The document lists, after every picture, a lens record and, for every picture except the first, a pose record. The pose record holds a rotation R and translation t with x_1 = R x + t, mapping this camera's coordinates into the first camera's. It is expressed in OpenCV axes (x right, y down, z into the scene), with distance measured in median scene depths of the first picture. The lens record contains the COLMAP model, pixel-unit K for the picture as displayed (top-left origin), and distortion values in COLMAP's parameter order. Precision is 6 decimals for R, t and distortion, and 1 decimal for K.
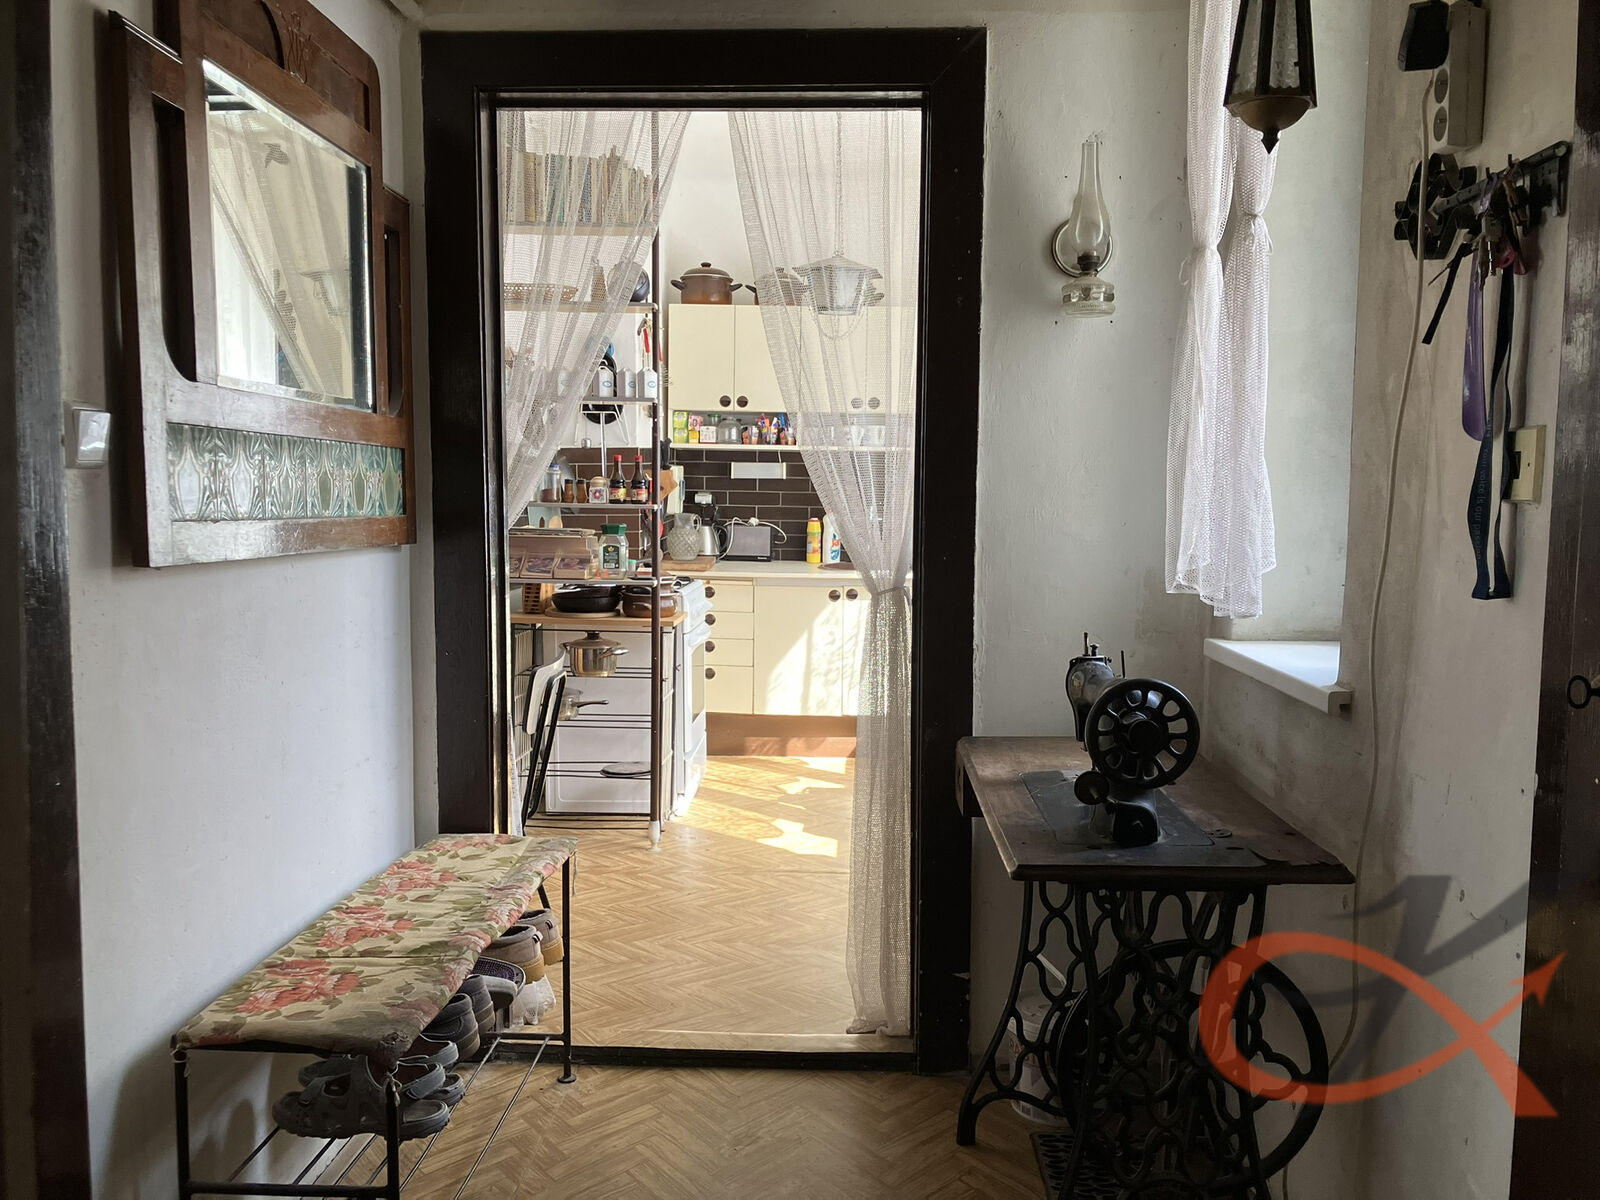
lens RADIAL K [[1306.9, 0, 801.1], [0, 1306.9, 608.0], [0, 0, 1]] dist [0.014882, 0.002002]
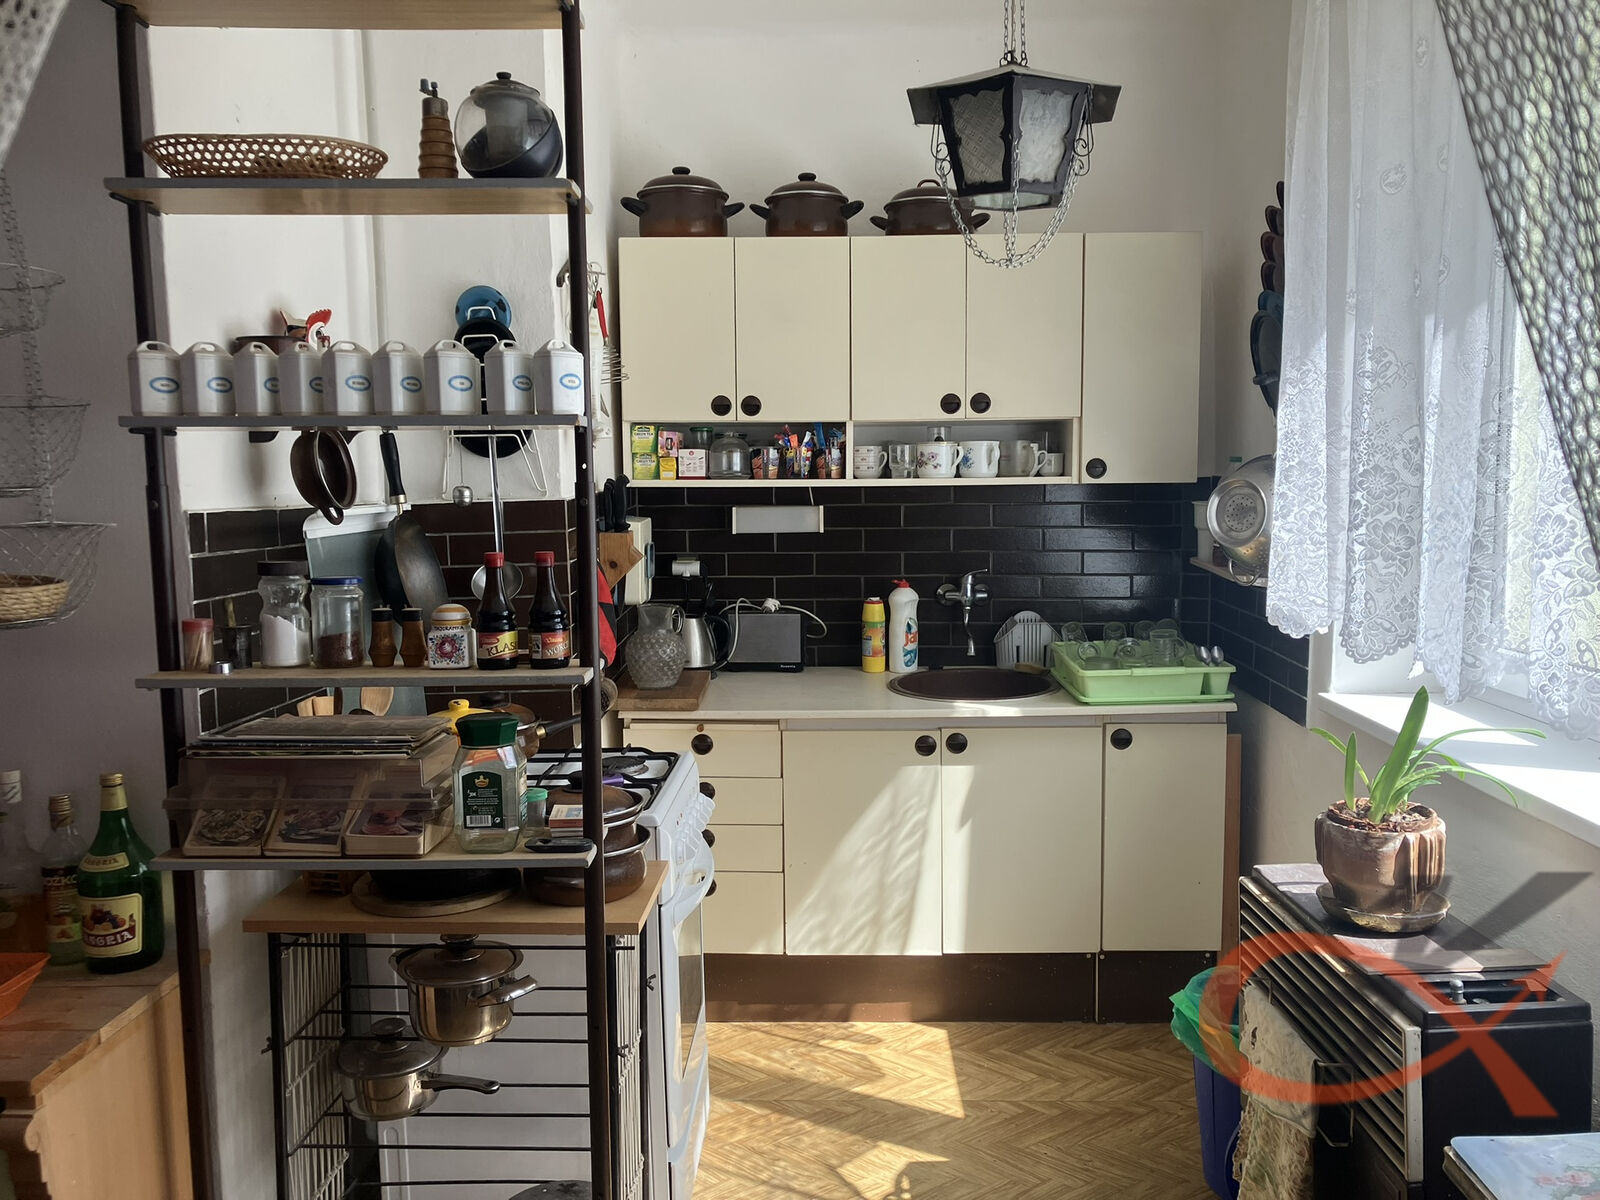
lens RADIAL K [[1306.9, 0, 800.7], [0, 1306.9, 597.0], [0, 0, 1]] dist [0.014882, 0.002002]
pose [[0.999380, -0.026552, 0.023132, -0.038389], [0.026585, 0.999646, -0.001117, -0.072156], [-0.023094, 0.001732, 0.999732, 0.422635]]
